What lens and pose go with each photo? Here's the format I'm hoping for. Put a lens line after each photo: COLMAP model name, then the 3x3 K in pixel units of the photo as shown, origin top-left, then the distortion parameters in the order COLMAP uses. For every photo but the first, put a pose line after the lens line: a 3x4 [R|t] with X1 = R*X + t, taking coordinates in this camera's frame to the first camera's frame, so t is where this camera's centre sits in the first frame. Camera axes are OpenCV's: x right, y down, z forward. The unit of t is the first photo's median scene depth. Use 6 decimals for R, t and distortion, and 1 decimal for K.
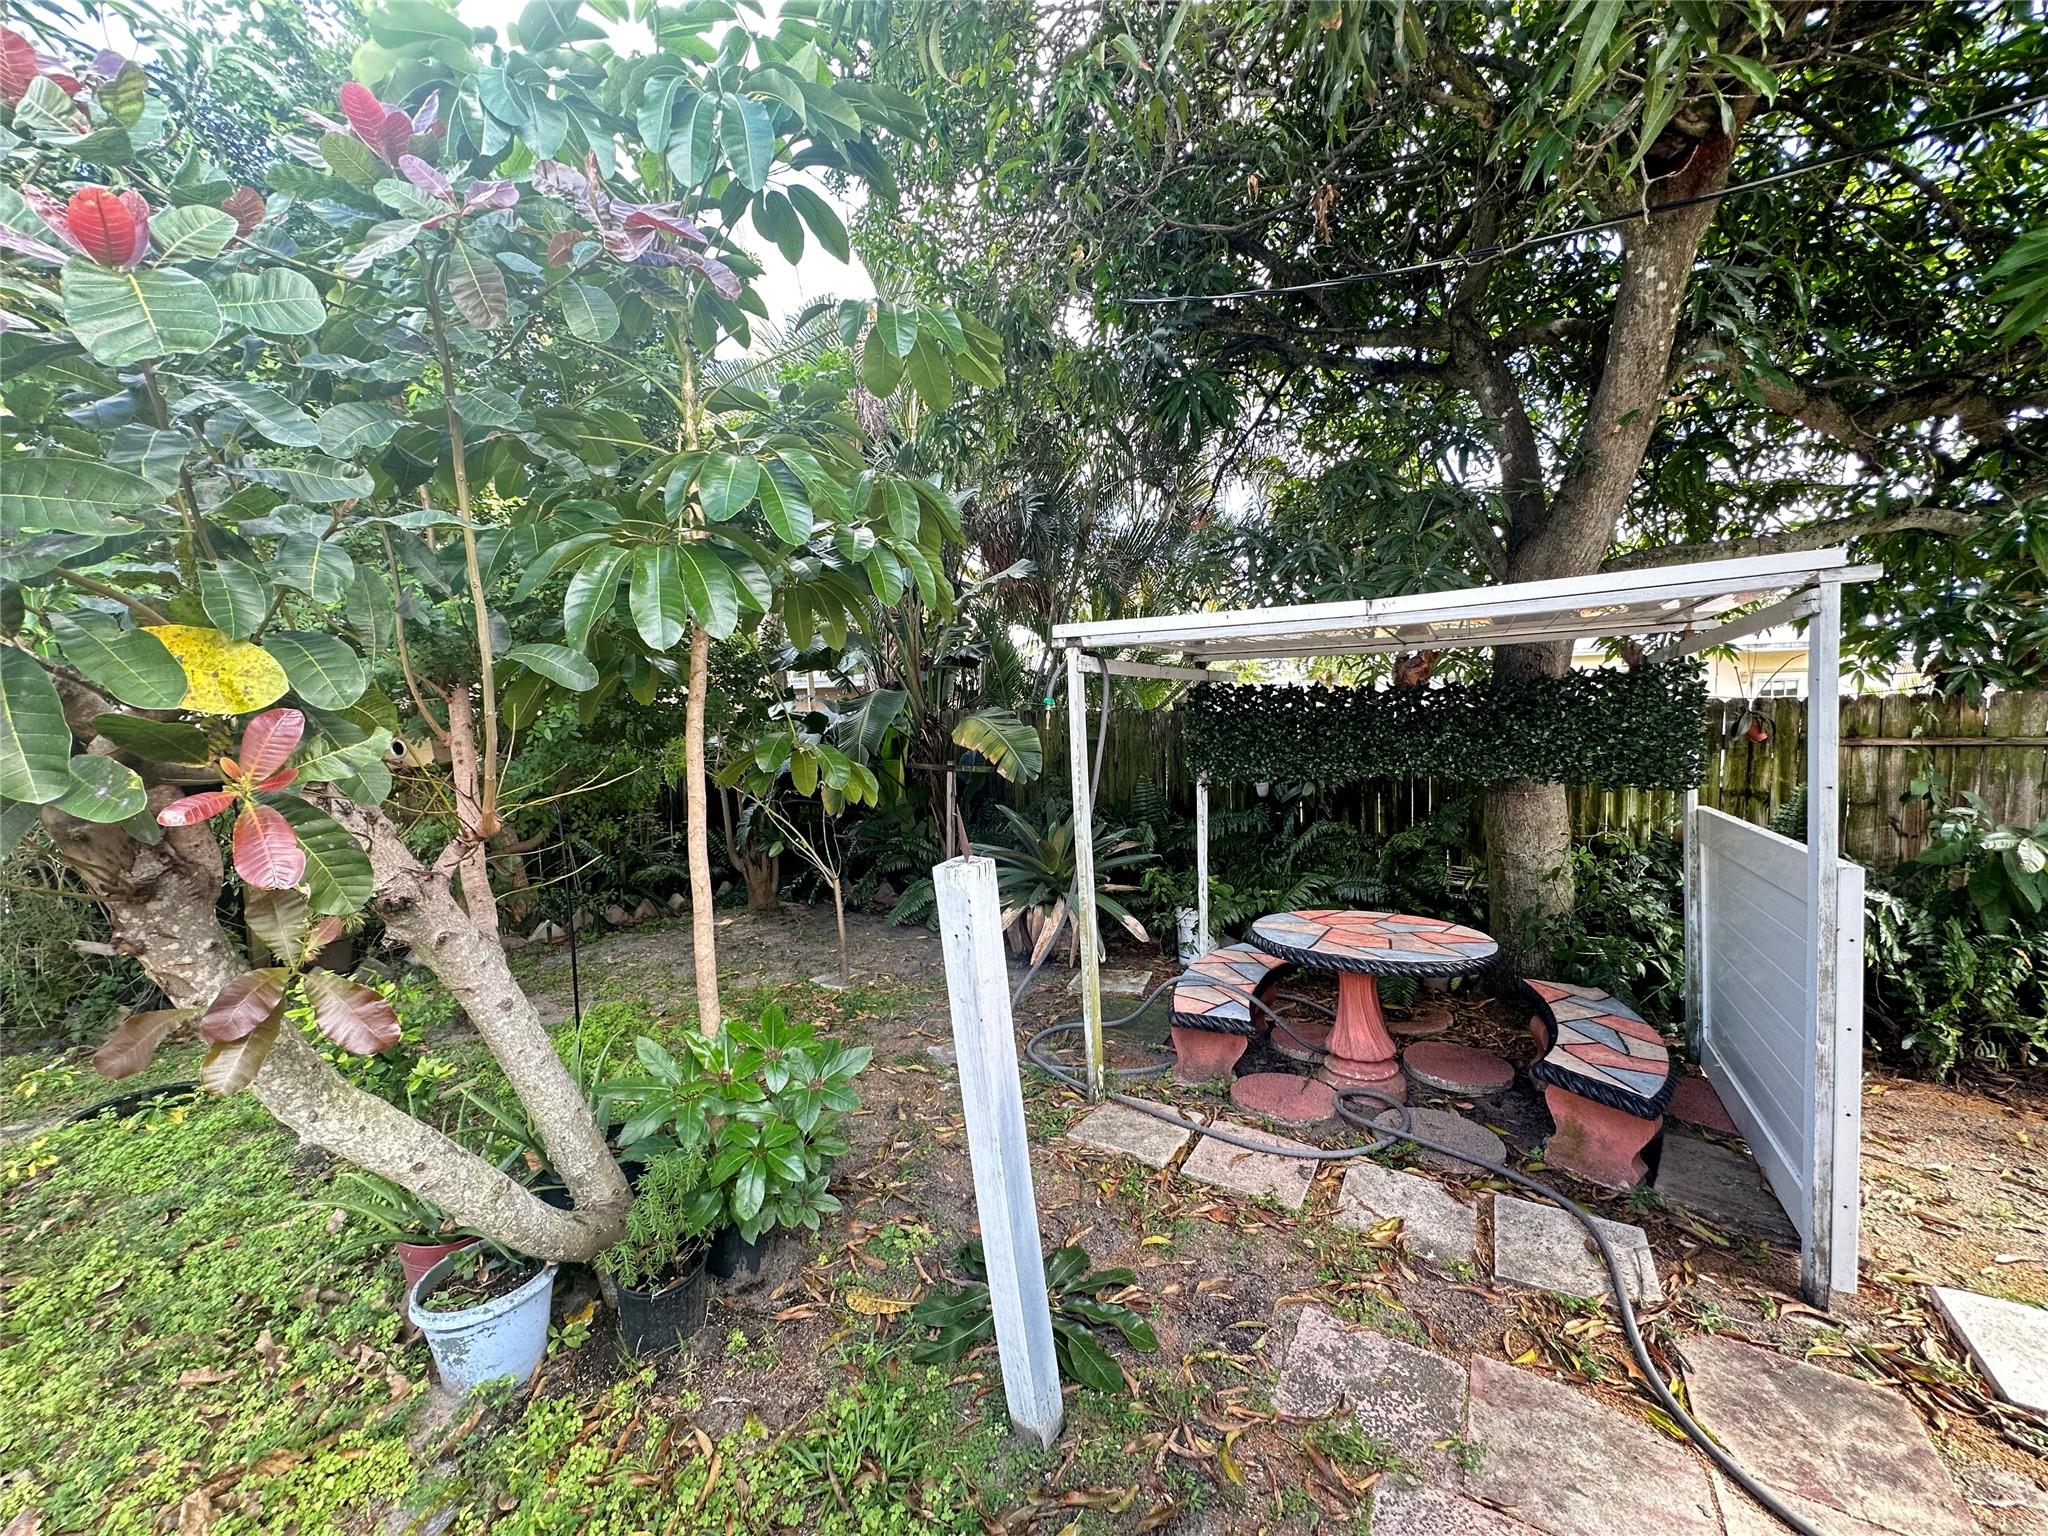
lens RADIAL K [[818.8, 0, 1024.3], [0, 818.8, 767.1], [0, 0, 1]] dist [-0.001320, 0.000710]
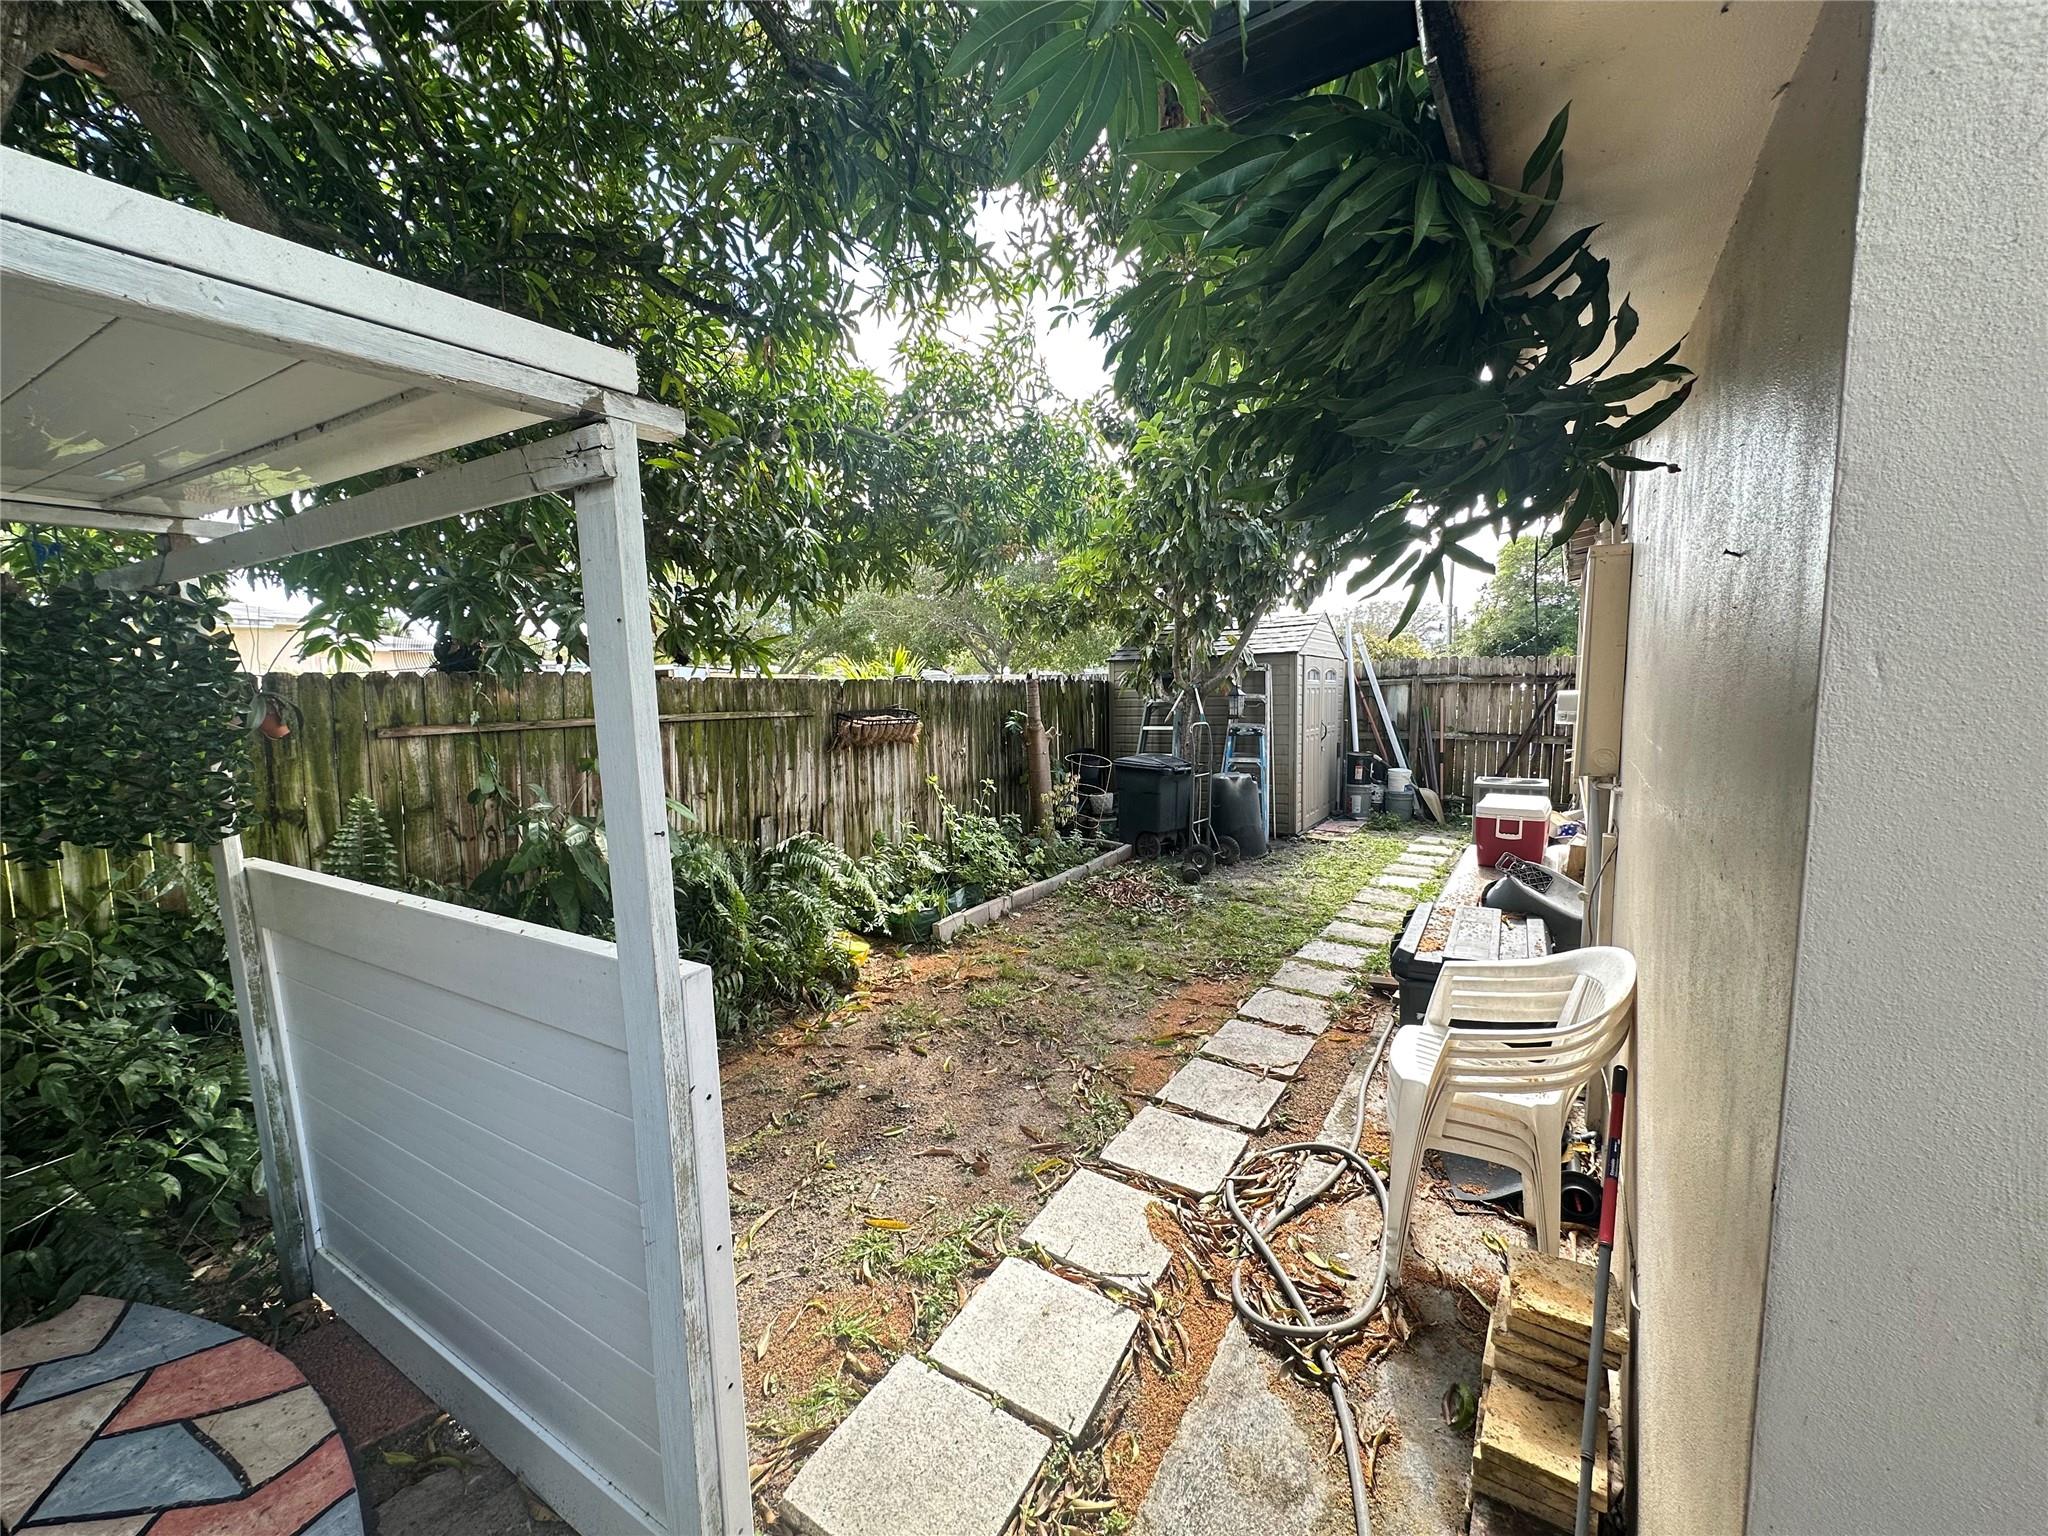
lens RADIAL K [[818.8, 0, 1025.3], [0, 818.8, 768.8], [0, 0, 1]] dist [-0.001320, 0.000710]
pose [[0.021185, -0.089960, 0.995720, 0.269589], [0.071620, 0.993521, 0.088238, -0.024517], [-0.997207, 0.069444, 0.027491, 0.423552]]
